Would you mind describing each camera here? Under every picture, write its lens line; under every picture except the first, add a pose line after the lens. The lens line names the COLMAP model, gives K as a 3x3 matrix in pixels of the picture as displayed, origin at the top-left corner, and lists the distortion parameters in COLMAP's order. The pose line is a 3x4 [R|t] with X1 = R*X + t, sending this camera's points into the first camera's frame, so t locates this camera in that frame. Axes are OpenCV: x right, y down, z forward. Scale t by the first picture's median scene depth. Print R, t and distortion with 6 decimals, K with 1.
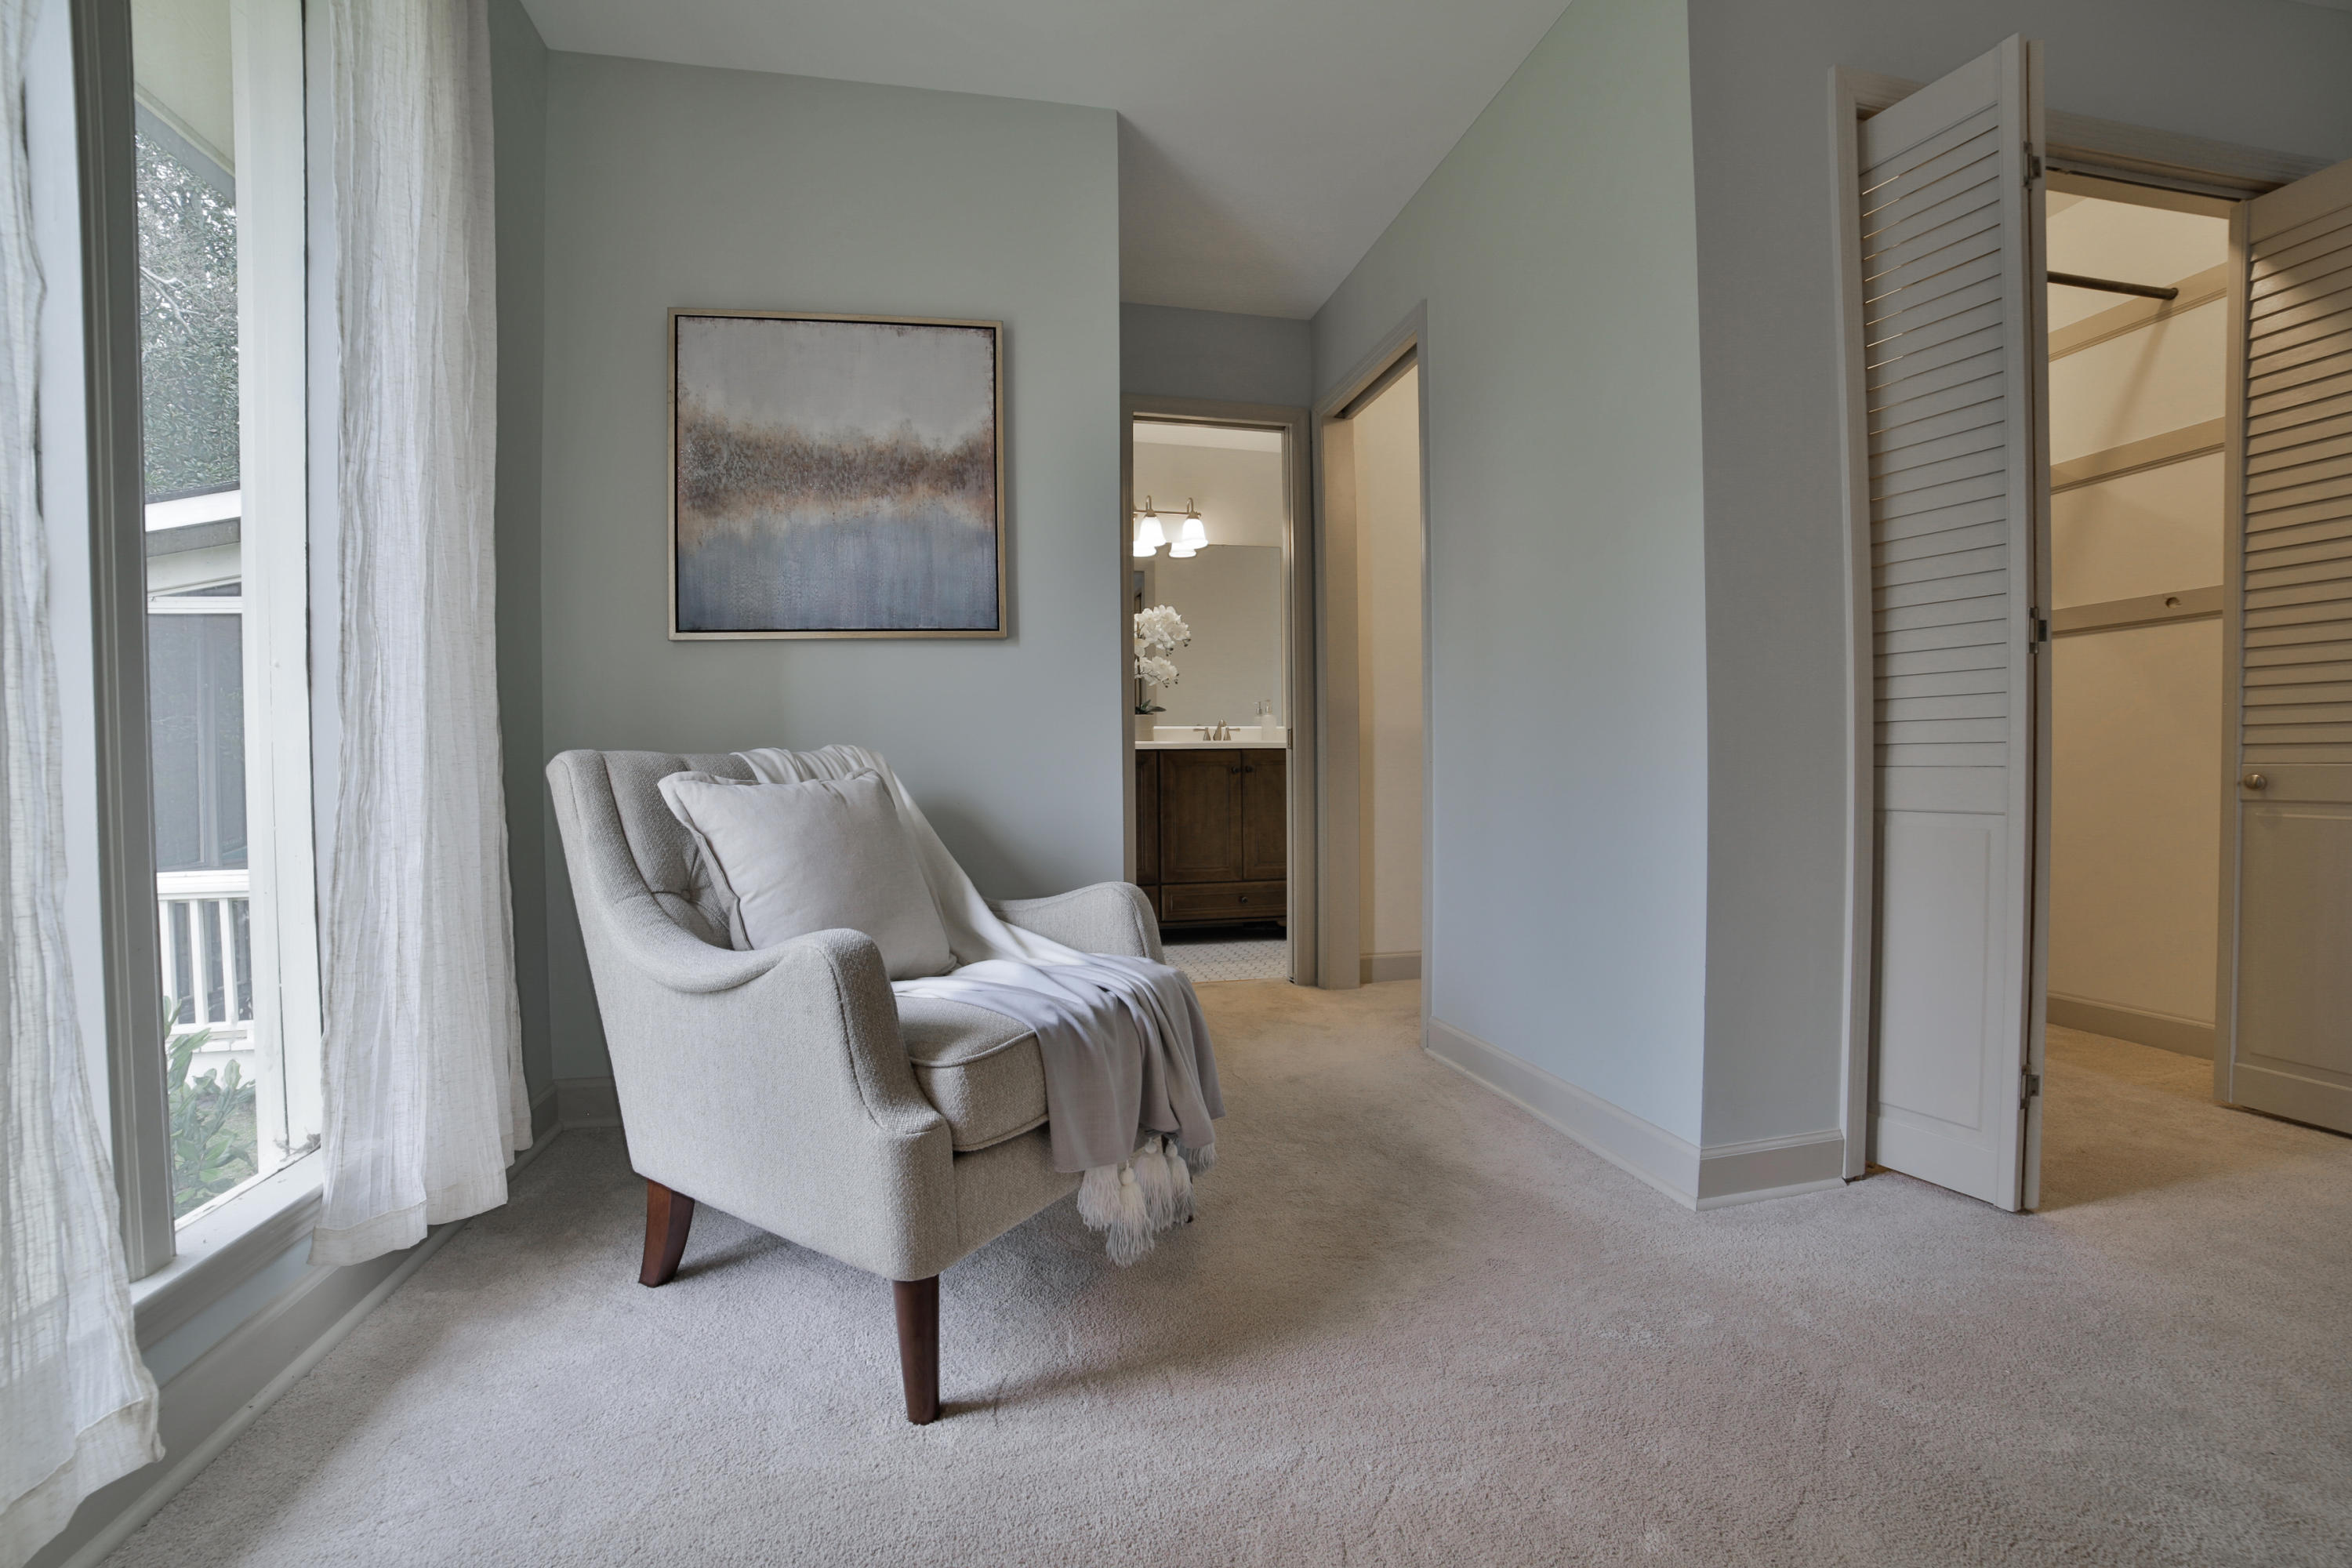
lens RADIAL K [[1014.6, 0, 1165.0], [0, 1014.6, 790.8], [0, 0, 1]] dist [-0.098311, 0.036366]
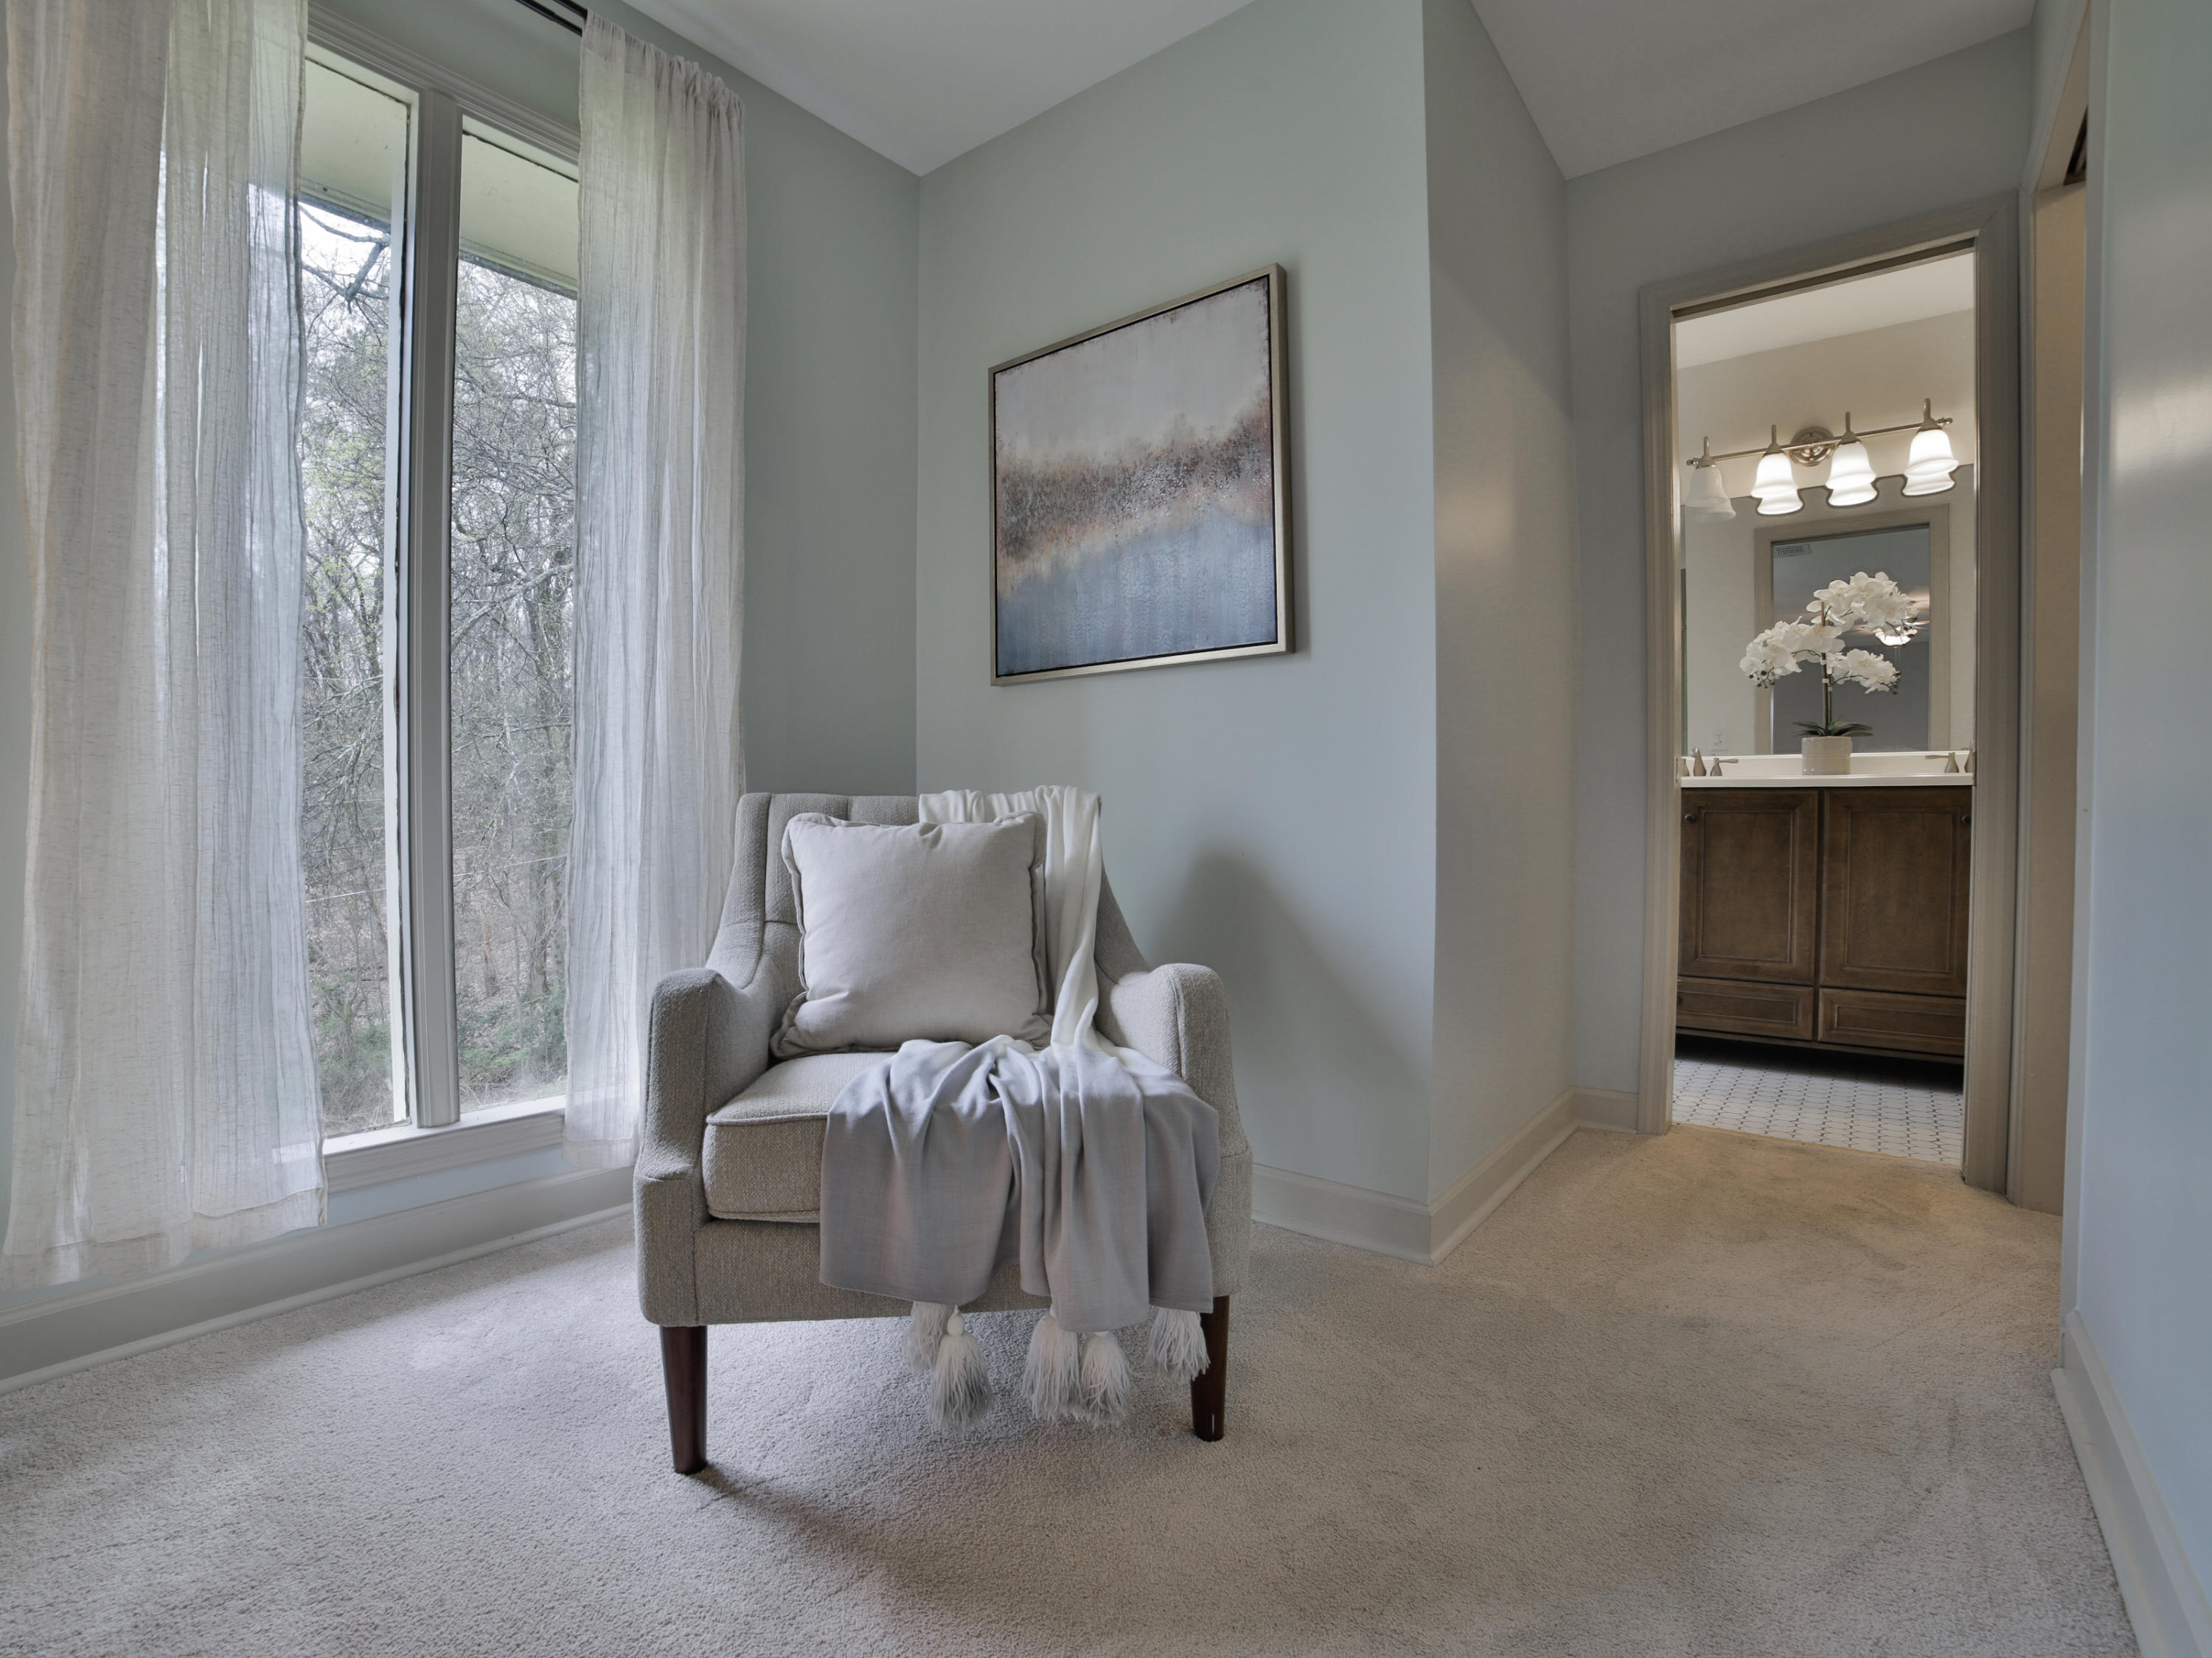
lens RADIAL K [[1070.5, 0, 999.8], [0, 1070.5, 833.4], [0, 0, 1]] dist [-0.116731, 0.039825]
pose [[0.607164, 0.025976, -0.794152, 0.388985], [-0.024492, 0.999602, 0.013971, -0.012257], [0.794199, 0.010968, 0.607559, 0.316852]]
